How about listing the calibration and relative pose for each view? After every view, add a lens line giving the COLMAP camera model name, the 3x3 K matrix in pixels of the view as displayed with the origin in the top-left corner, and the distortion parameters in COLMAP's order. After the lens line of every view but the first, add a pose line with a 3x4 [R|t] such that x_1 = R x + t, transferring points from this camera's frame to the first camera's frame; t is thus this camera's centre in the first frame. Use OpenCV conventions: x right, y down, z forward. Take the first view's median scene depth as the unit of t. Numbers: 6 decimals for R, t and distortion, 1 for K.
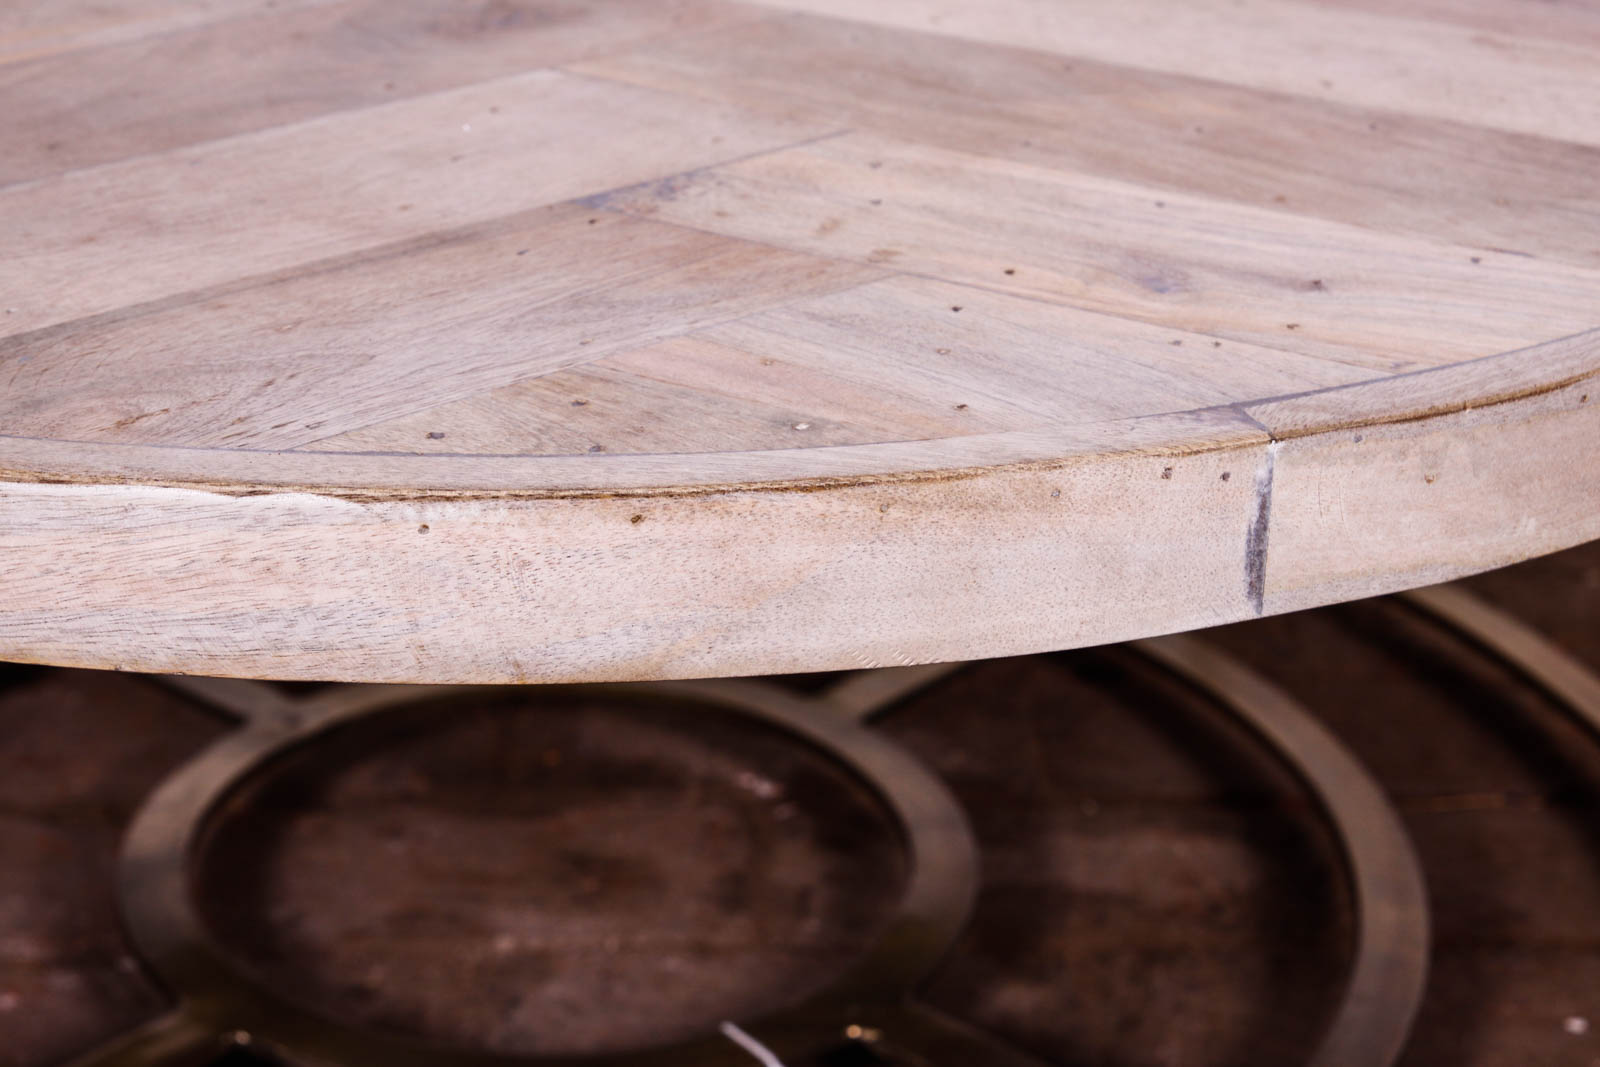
lens RADIAL K [[3408.0, 0, 799.5], [0, 3408.0, 536.2], [0, 0, 1]] dist [0.128682, 0.000000]
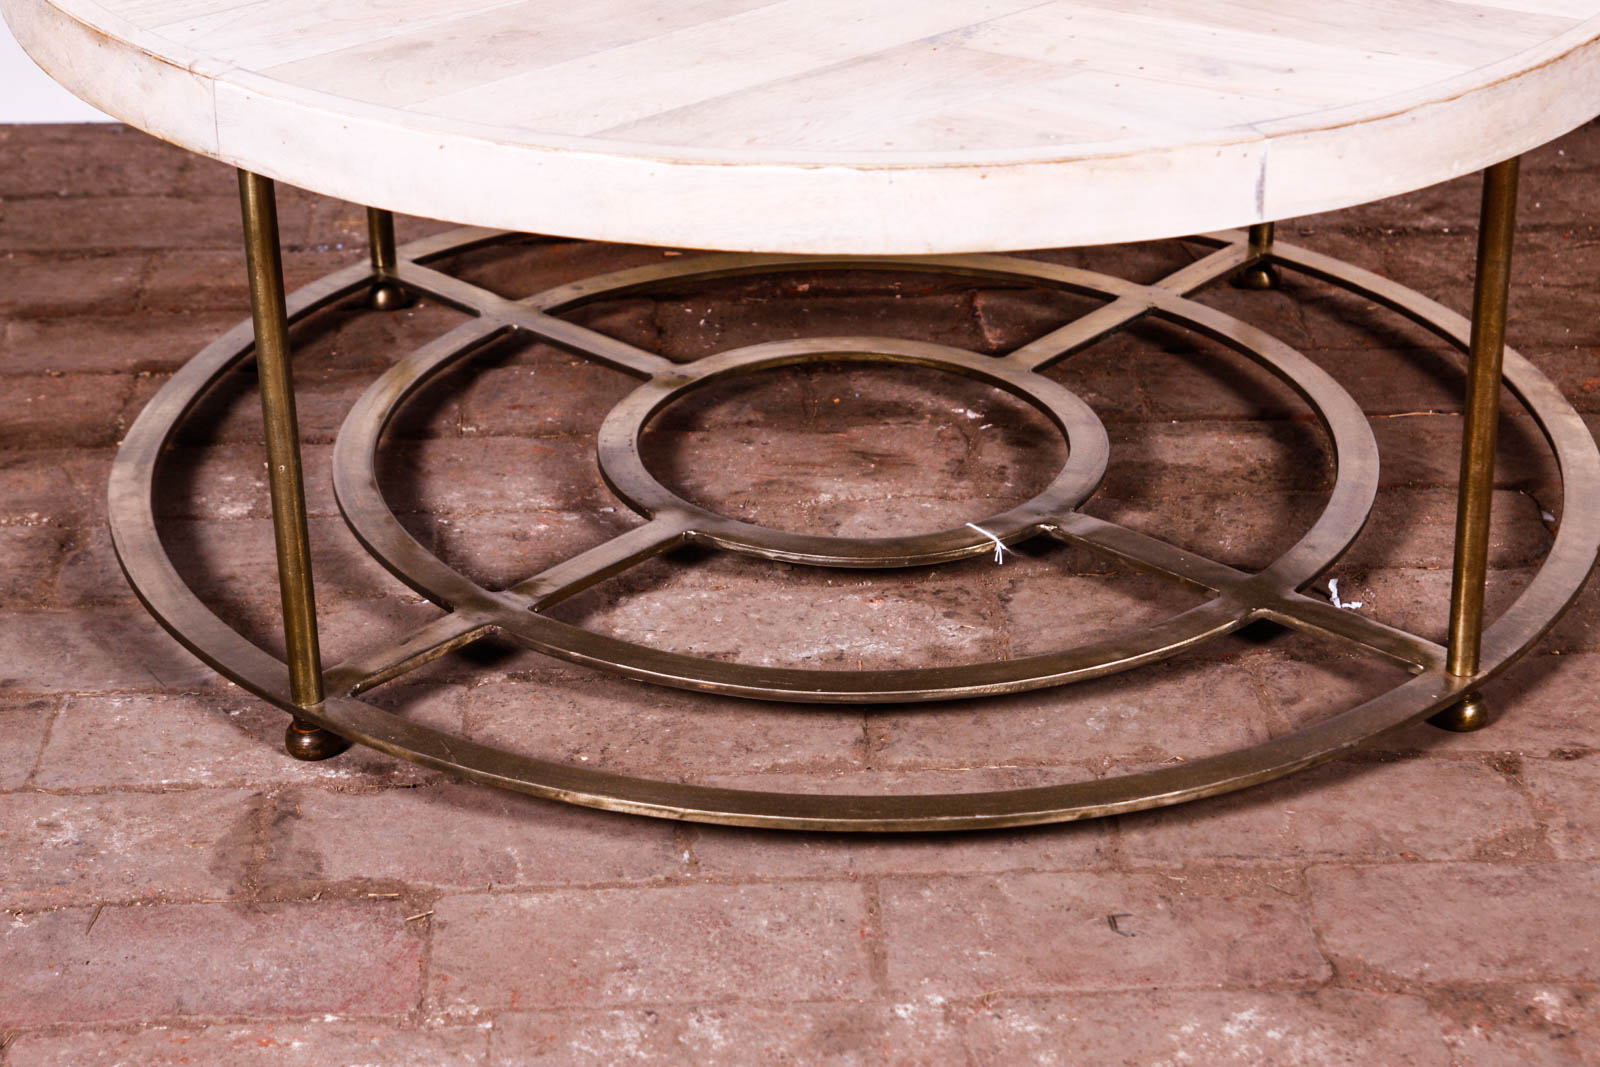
lens RADIAL K [[3589.9, 0, 805.0], [0, 3589.9, 531.7], [0, 0, 1]] dist [0.220951, 0.000000]
pose [[0.999764, -0.019431, -0.009697, -0.121397], [0.019696, 0.999412, 0.028056, 0.132507], [0.009146, -0.028240, 0.999559, -1.148677]]
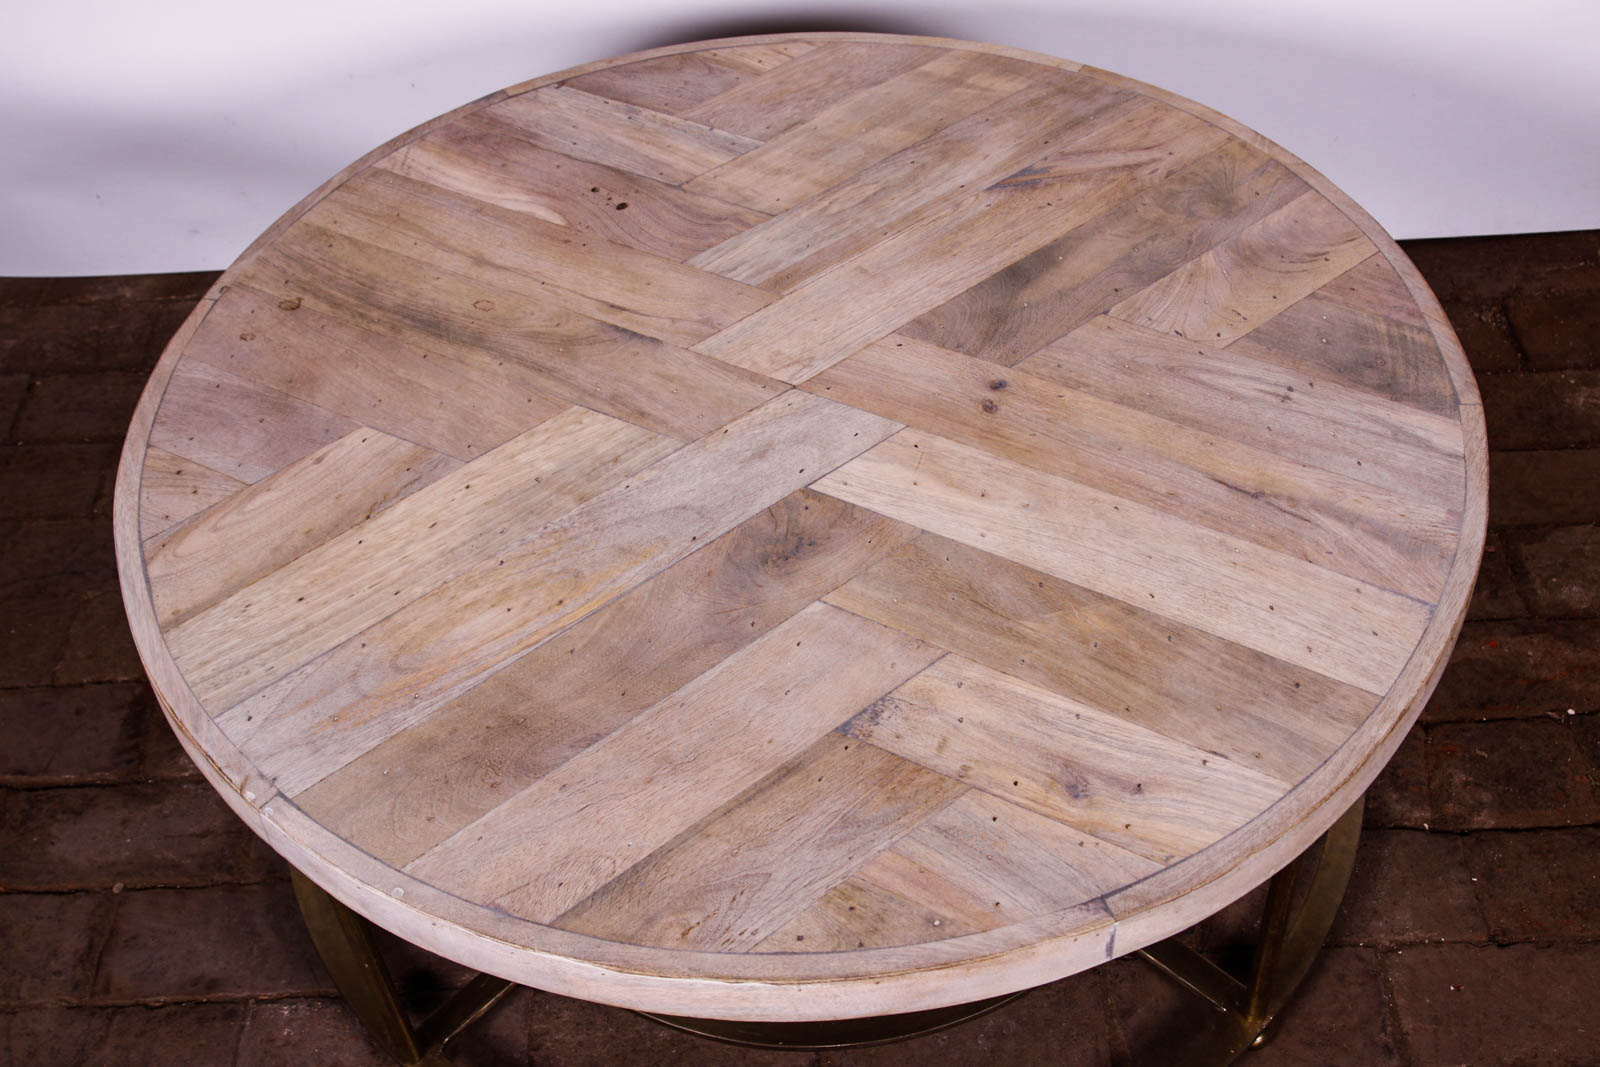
lens RADIAL K [[1924.5, 0, 792.6], [0, 1924.5, 568.6], [0, 0, 1]] dist [0.015261, 0.000000]
pose [[0.997727, -0.026947, -0.061759, -0.009620], [0.048372, 0.924518, 0.378056, -0.732758], [0.046910, -0.380184, 0.923720, -0.239769]]
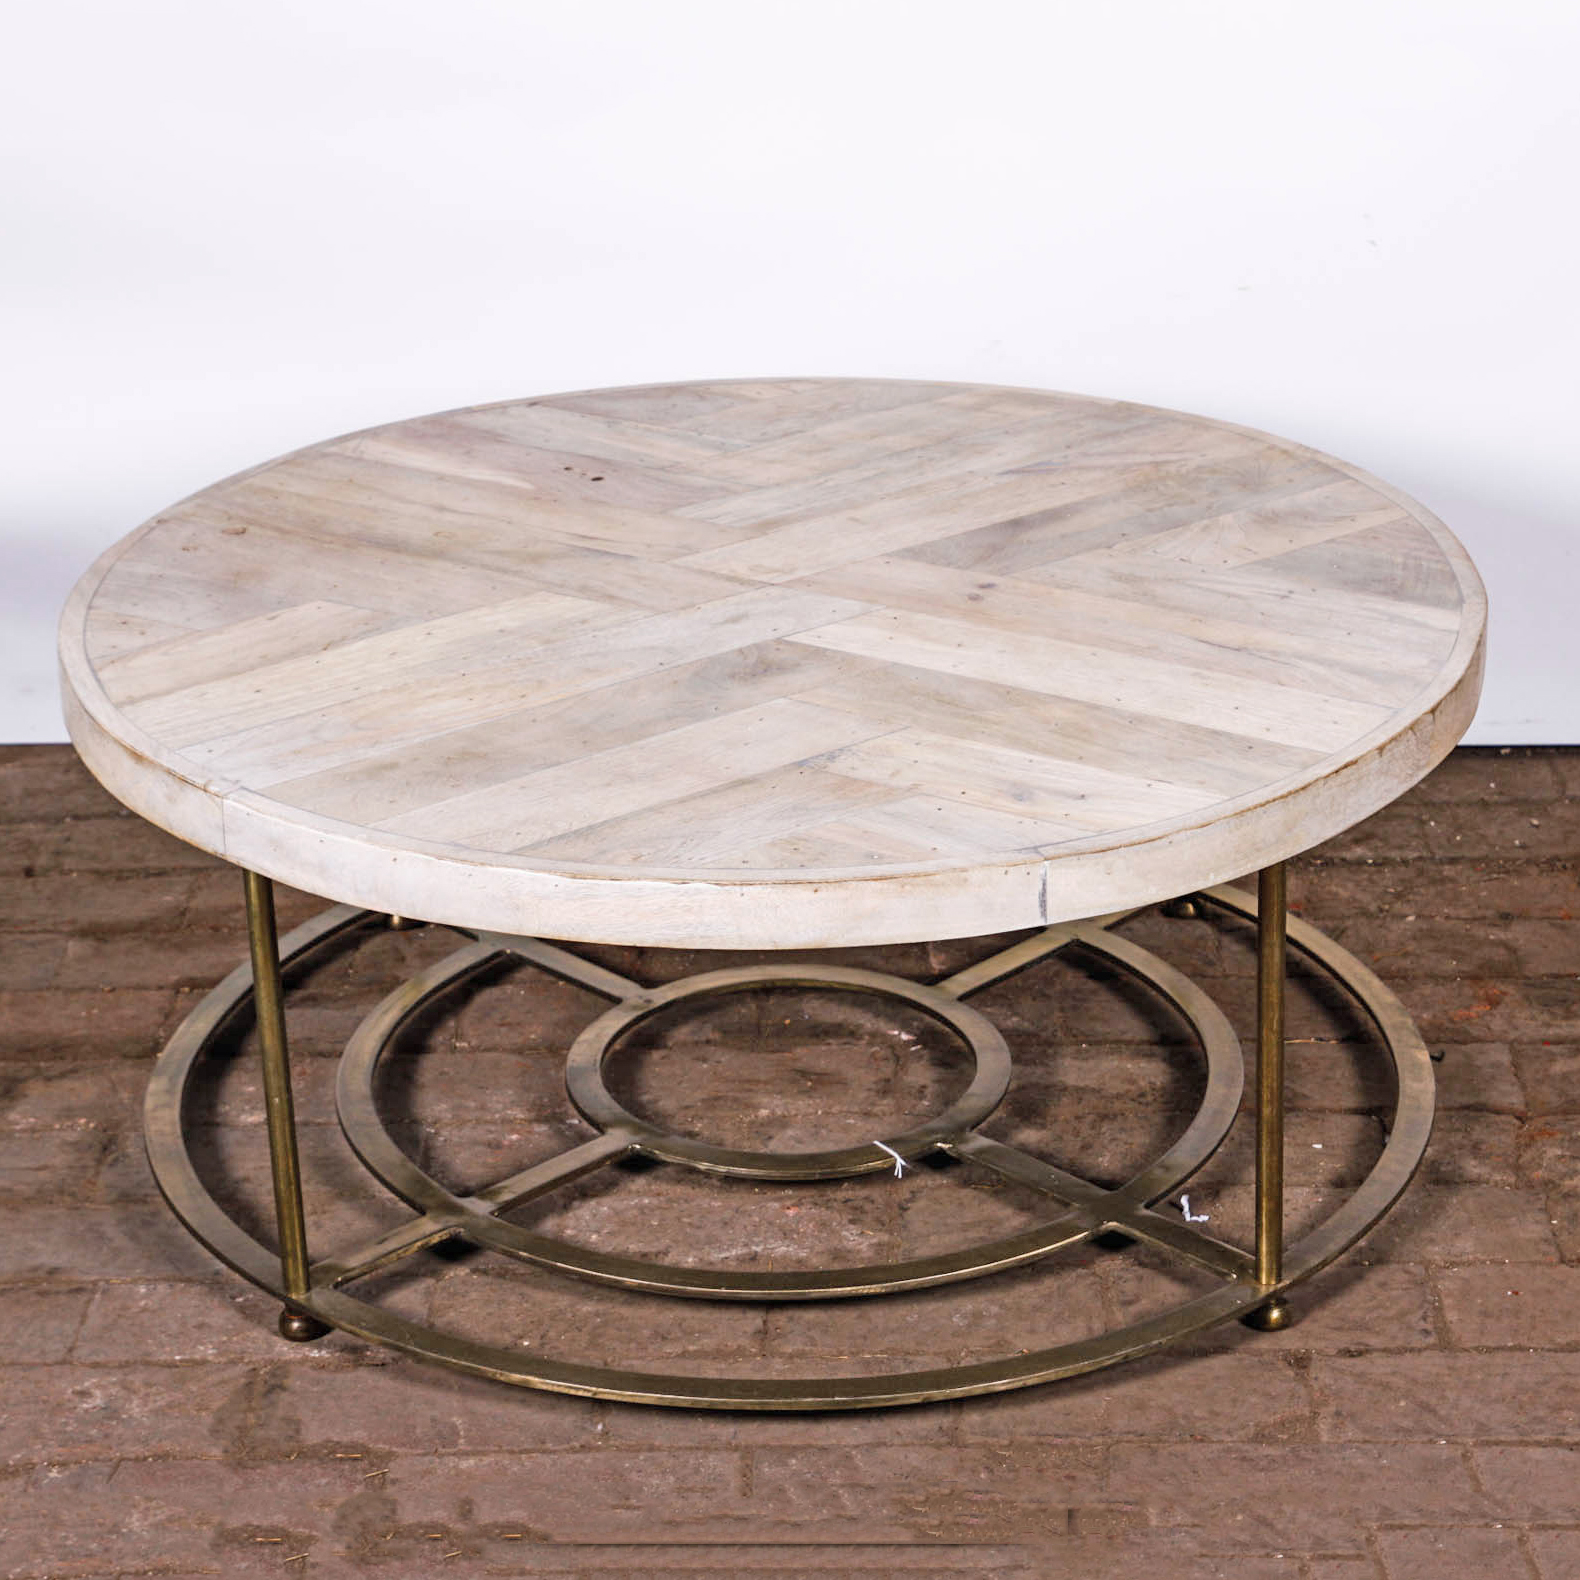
lens RADIAL K [[4360.1, 0, 811.1], [0, 4360.1, 823.7], [0, 0, 1]] dist [0.189091, 0.000000]
pose [[0.997717, -0.010351, -0.066731, 0.159224], [0.009152, 0.999792, -0.018249, 0.004488], [0.066906, 0.017597, 0.997604, -2.188334]]
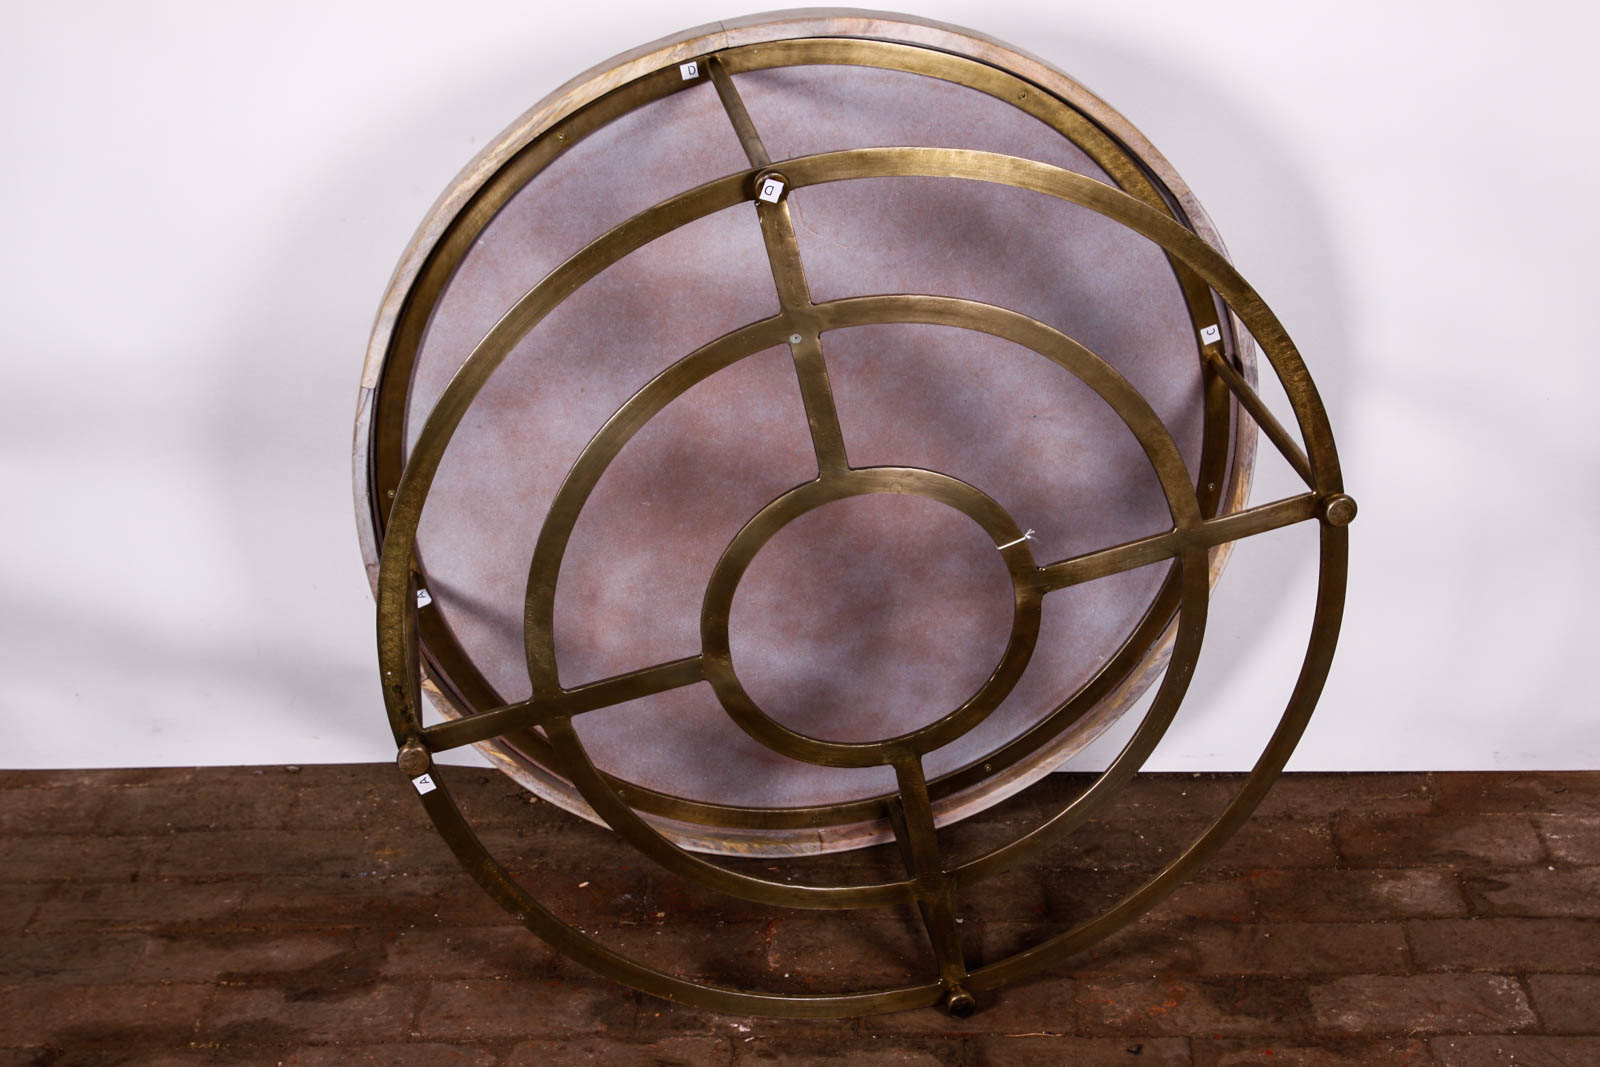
lens RADIAL K [[2475.4, 0, 807.1], [0, 2475.4, 531.6], [0, 0, 1]] dist [0.101460, 0.000000]
pose [[0.995821, -0.015708, -0.089966, 0.335635], [0.011441, 0.998794, -0.047750, -0.326510], [0.090607, 0.046522, 0.994800, -1.307711]]
